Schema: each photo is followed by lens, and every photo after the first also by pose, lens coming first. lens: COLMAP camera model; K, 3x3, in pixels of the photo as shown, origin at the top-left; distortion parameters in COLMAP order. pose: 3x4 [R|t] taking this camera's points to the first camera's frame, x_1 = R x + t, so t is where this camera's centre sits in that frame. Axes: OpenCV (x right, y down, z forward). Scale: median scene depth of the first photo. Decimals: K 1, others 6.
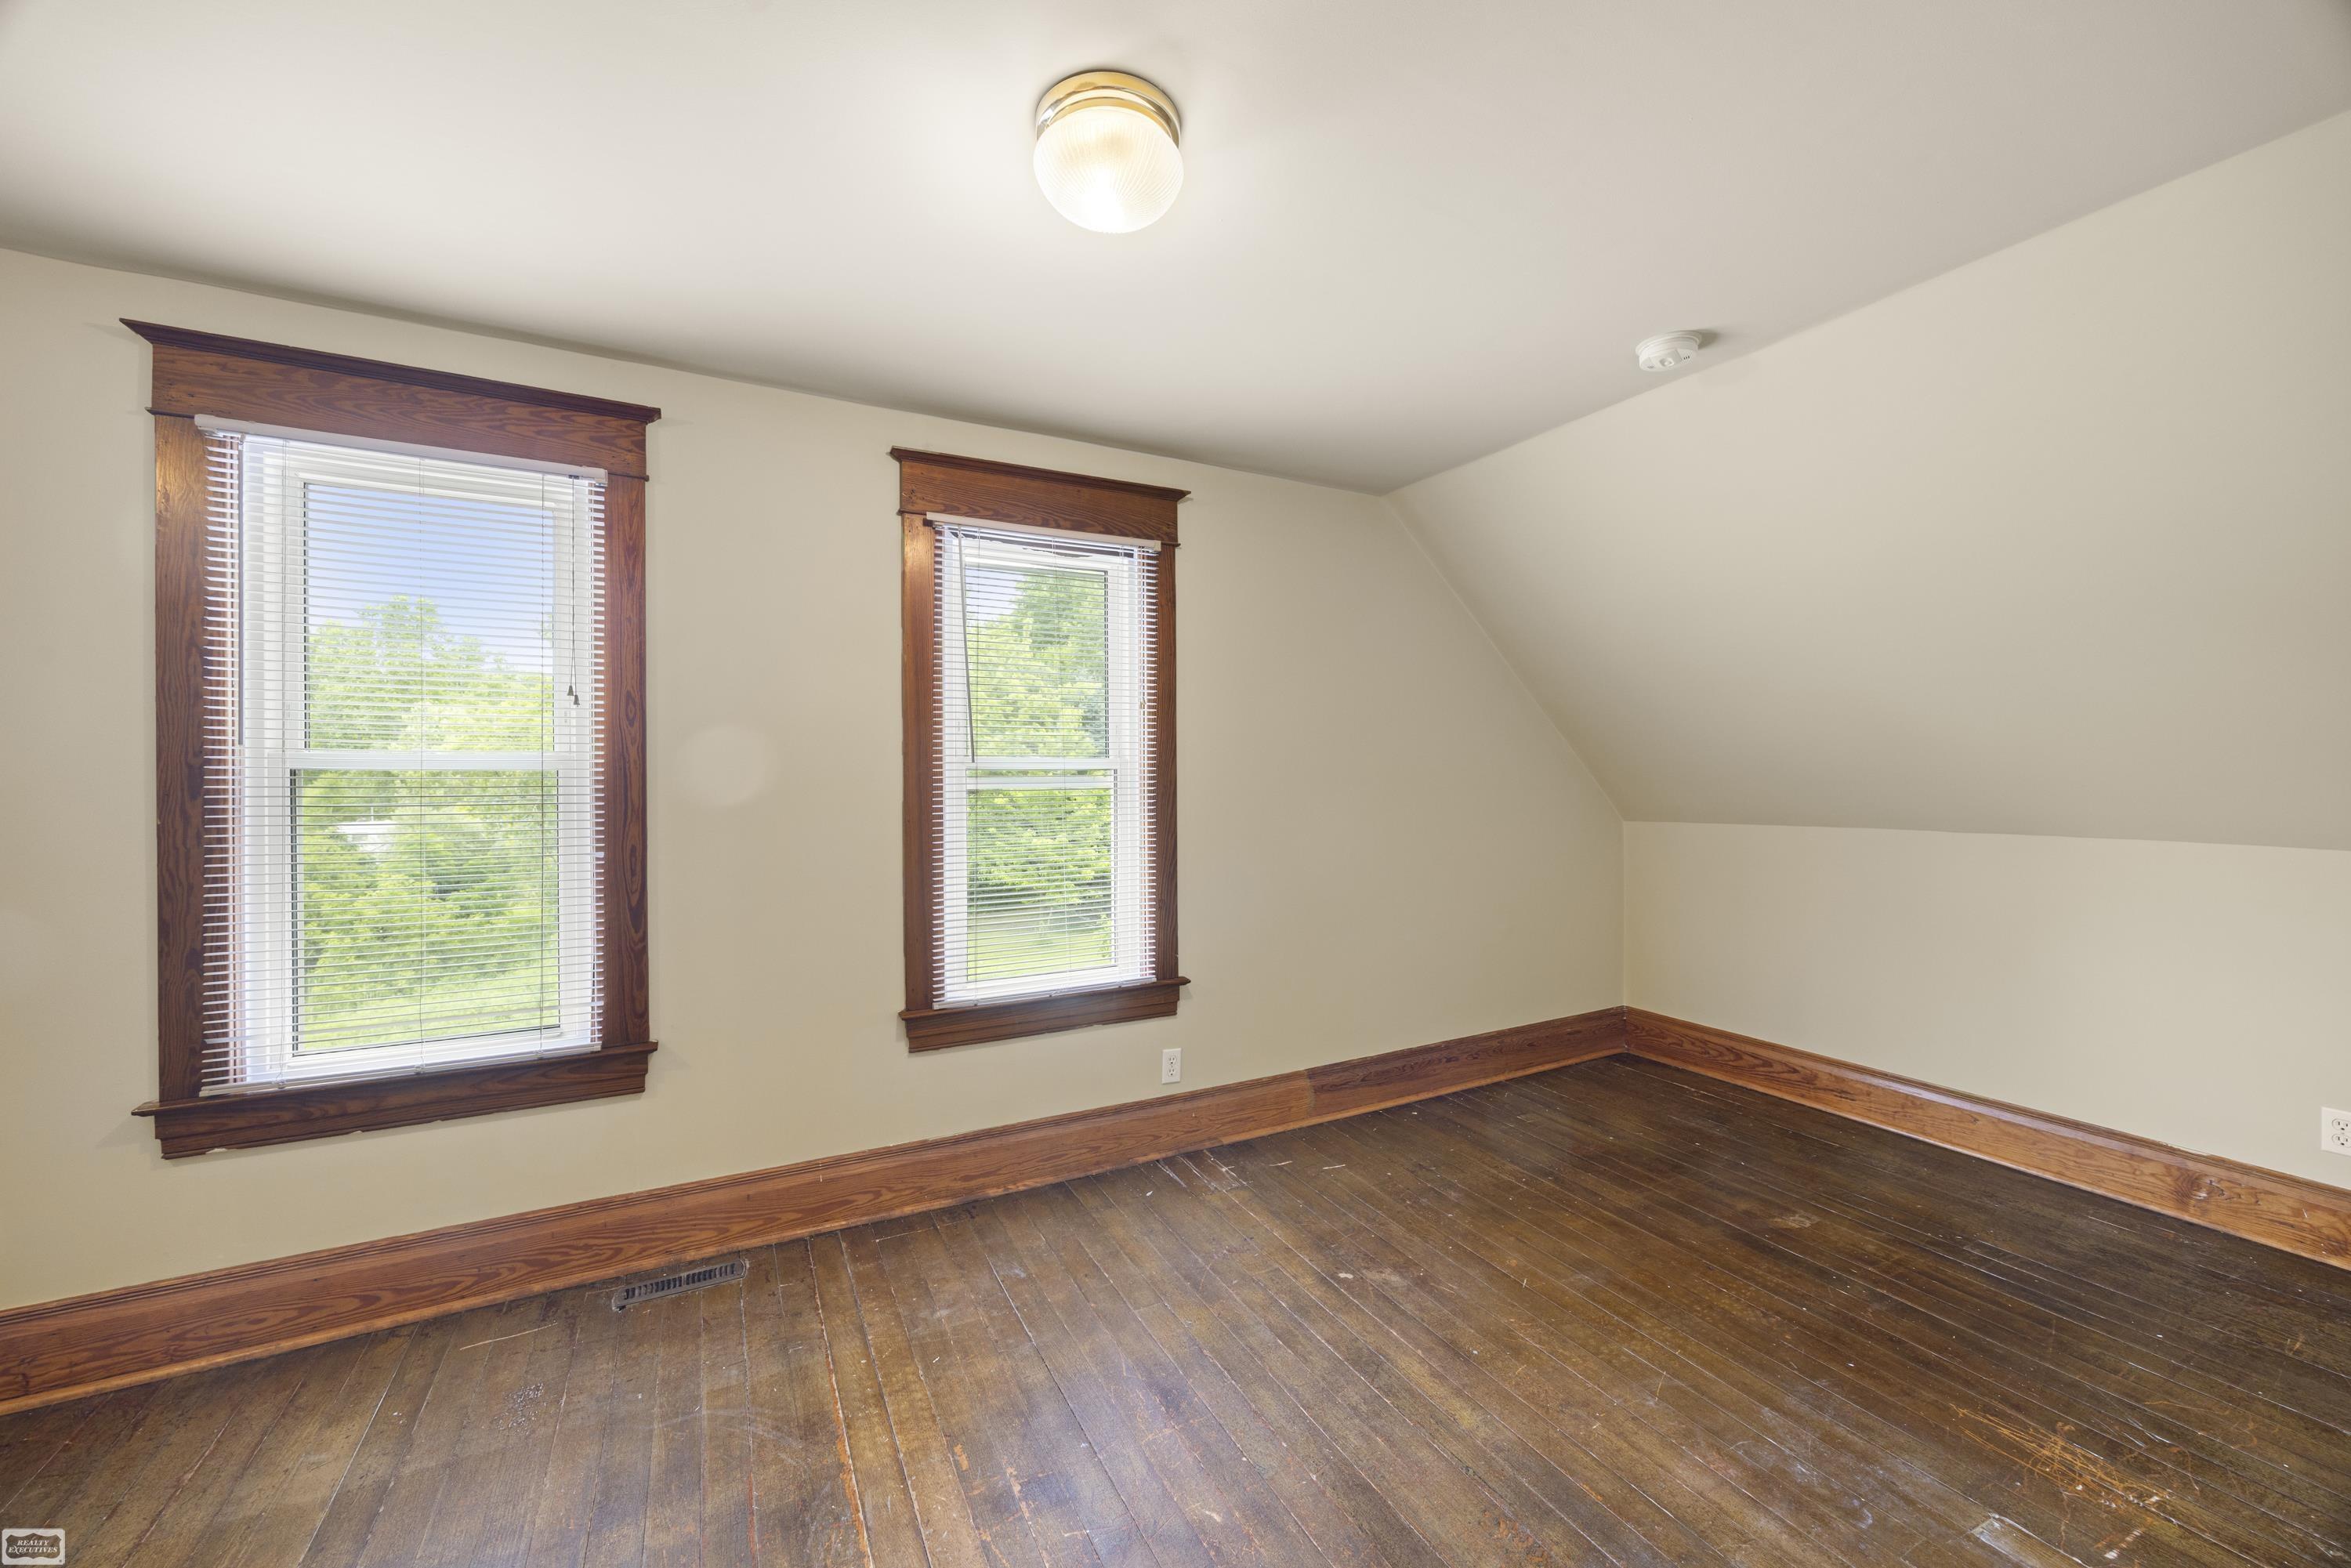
lens RADIAL K [[909.6, 0, 1173.5], [0, 909.6, 775.2], [0, 0, 1]] dist [0.000056, 0.000013]
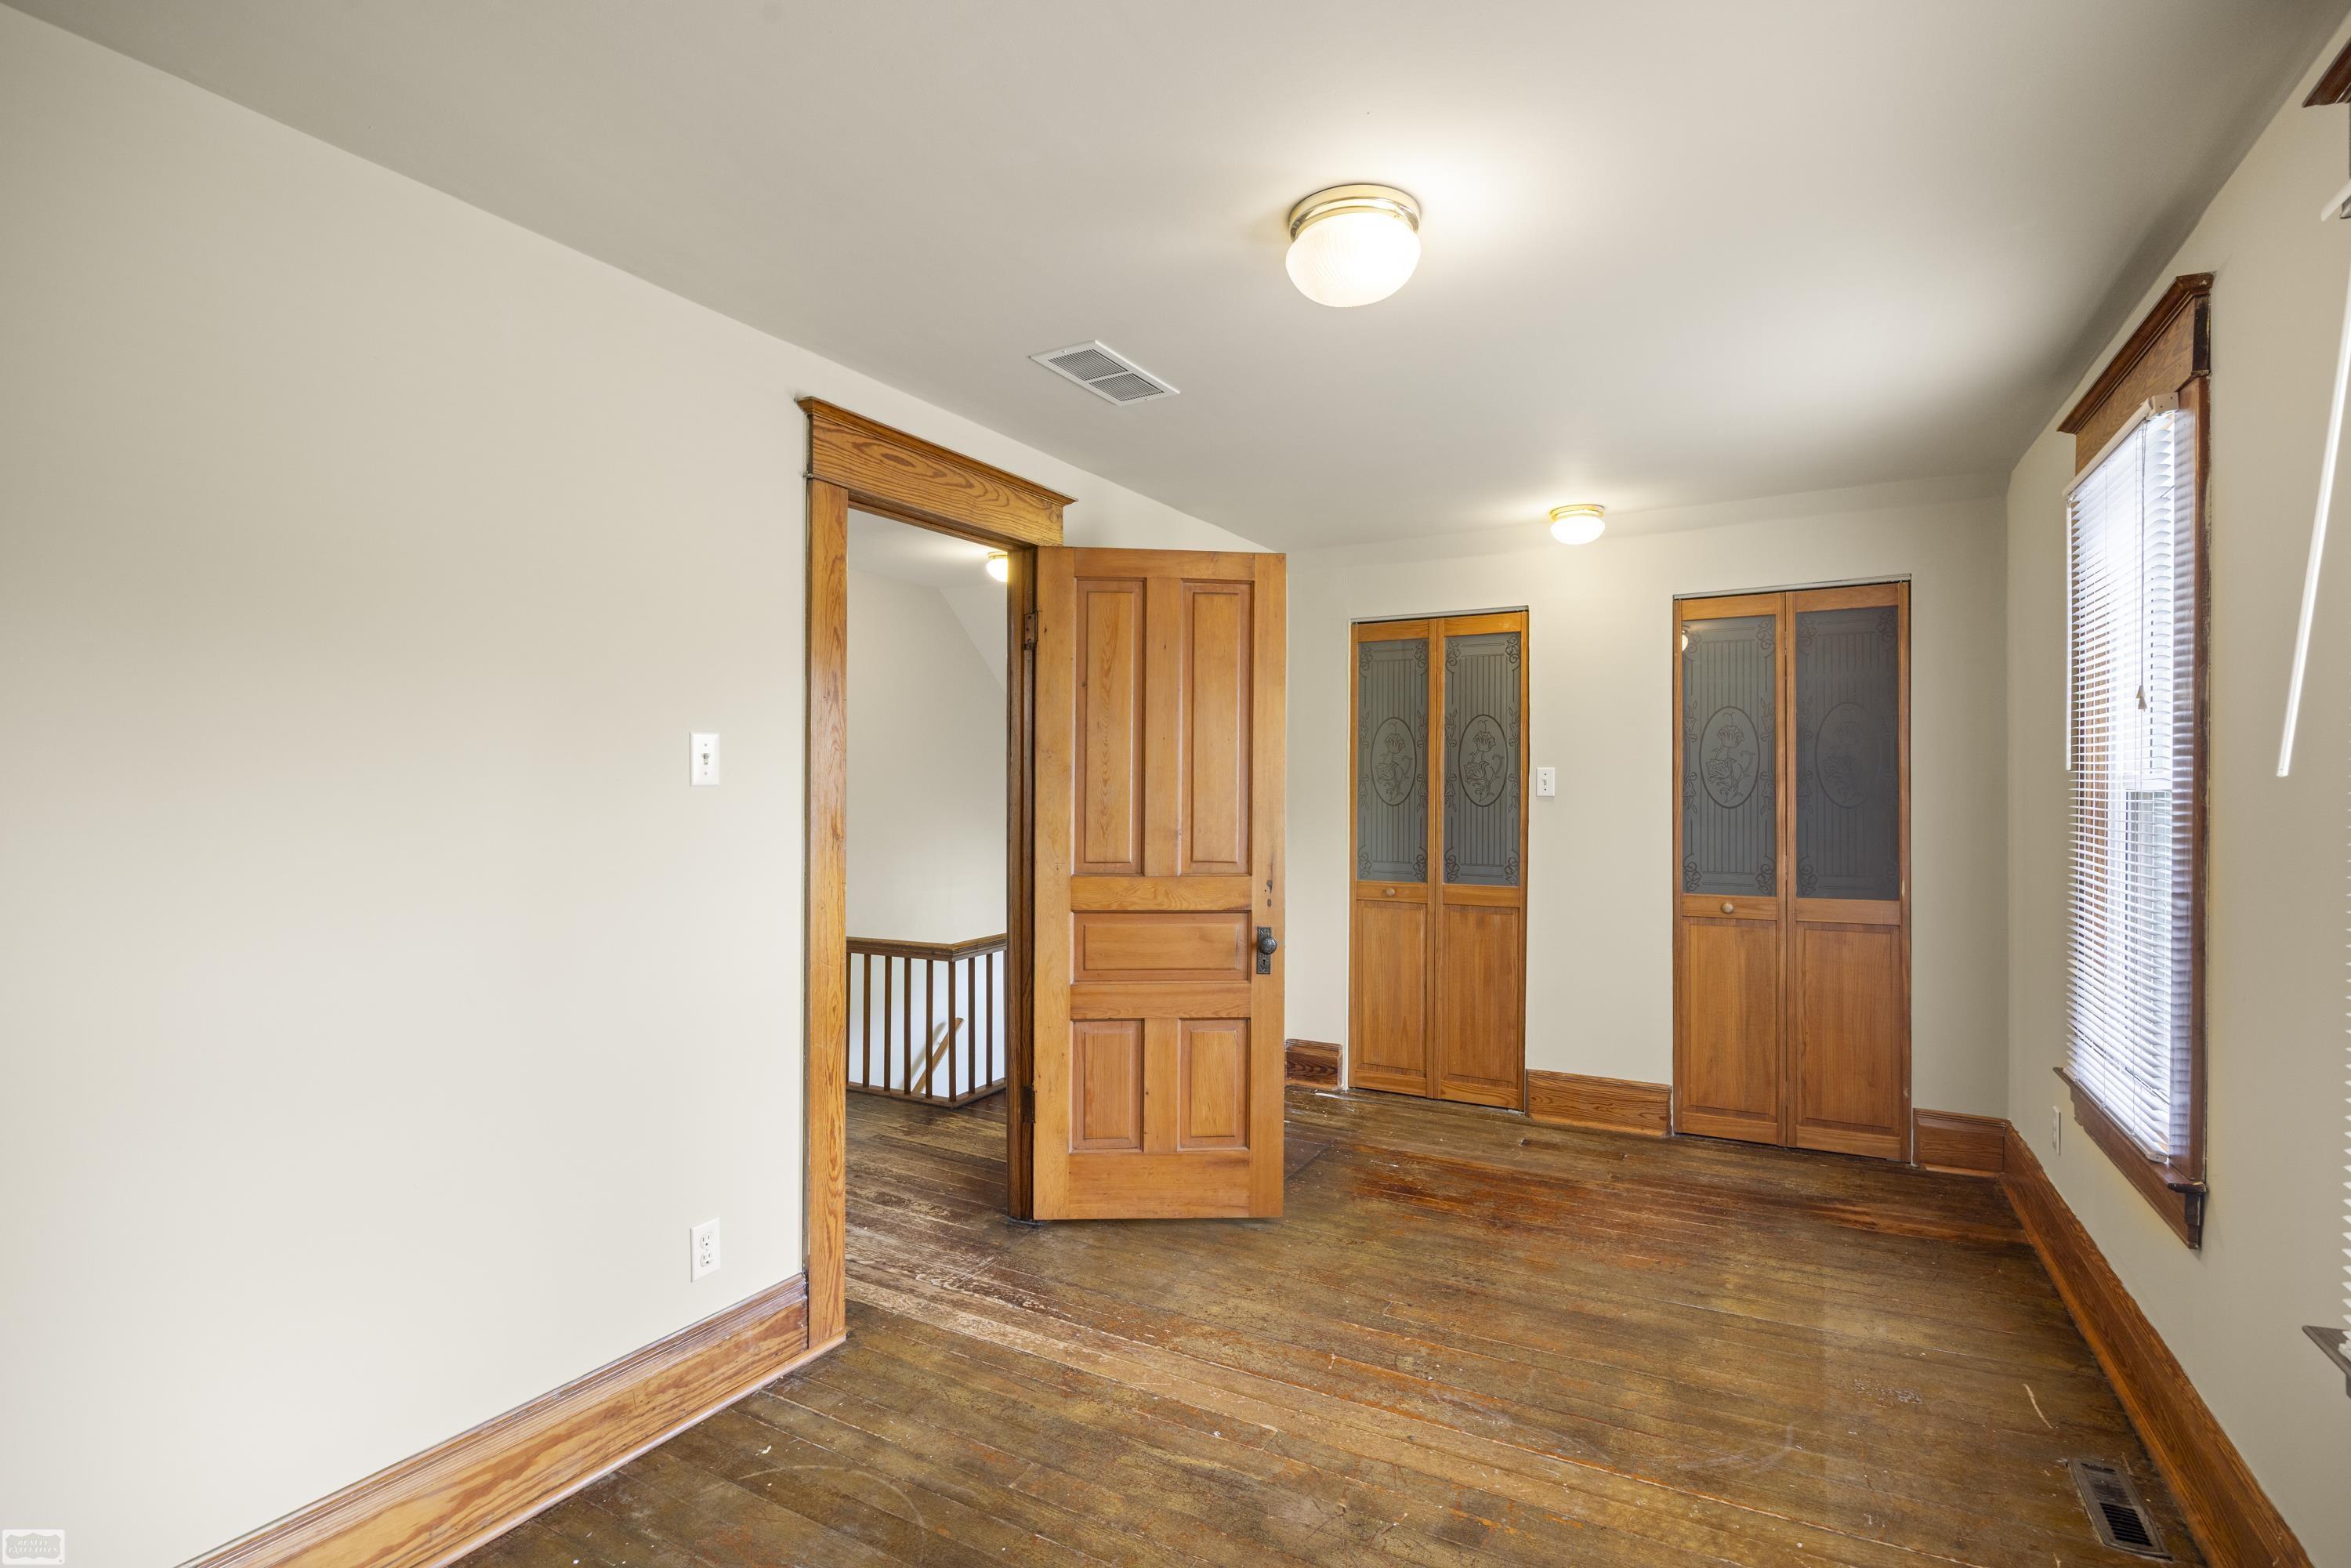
lens RADIAL K [[1137.3, 0, 1173.7], [0, 1137.3, 782.6], [0, 0, 1]] dist [0.000477, 0.000070]
pose [[-0.826776, 0.000598, -0.562530, 0.681366], [-0.003309, 0.999977, 0.005927, -0.016226], [0.562521, 0.006762, -0.826755, 1.561919]]
